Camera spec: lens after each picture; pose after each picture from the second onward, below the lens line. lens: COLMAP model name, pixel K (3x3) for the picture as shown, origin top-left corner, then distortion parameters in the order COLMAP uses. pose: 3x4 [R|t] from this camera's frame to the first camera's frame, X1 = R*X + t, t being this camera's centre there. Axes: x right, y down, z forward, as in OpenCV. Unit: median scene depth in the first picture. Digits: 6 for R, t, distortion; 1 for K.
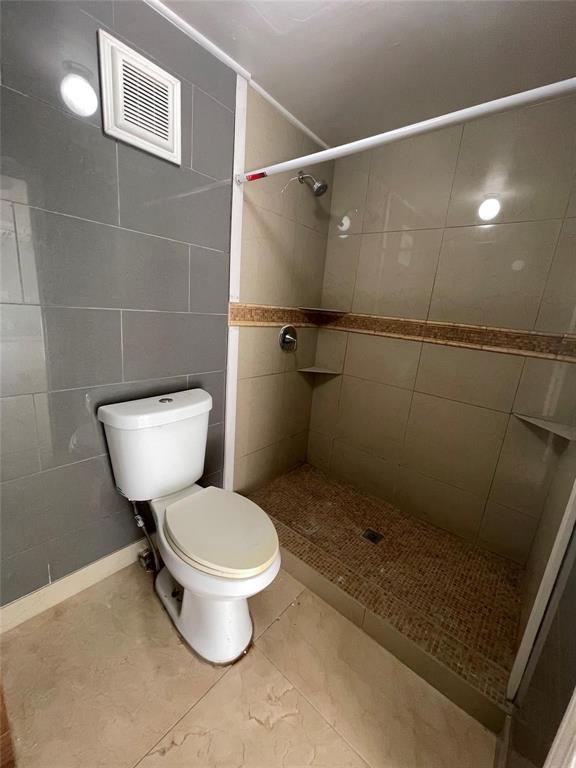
lens RADIAL K [[311.8, 0, 286.1], [0, 311.8, 382.8], [0, 0, 1]] dist [-0.003743, -0.002127]
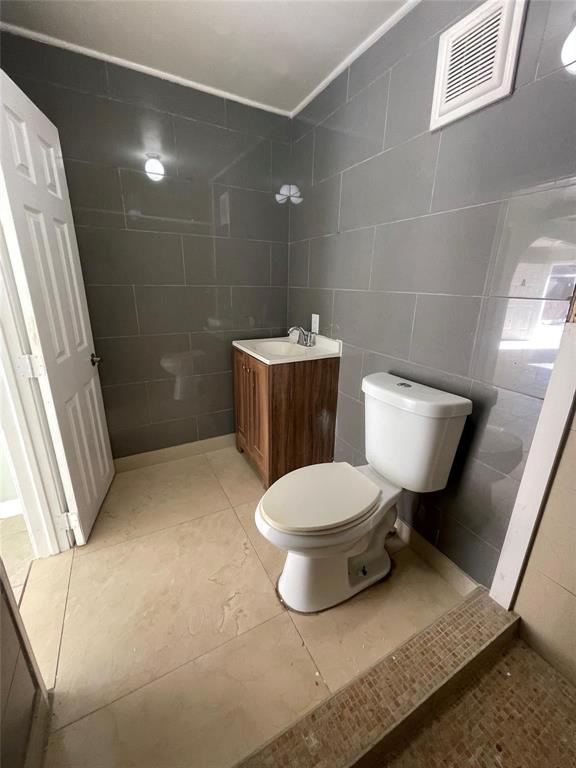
lens RADIAL K [[311.8, 0, 287.4], [0, 311.8, 380.6], [0, 0, 1]] dist [-0.003743, -0.002127]
pose [[-0.365636, 0.192761, -0.910579, 0.707615], [-0.268517, 0.914878, 0.301493, -0.170567], [0.891184, 0.354742, -0.282753, 1.059938]]
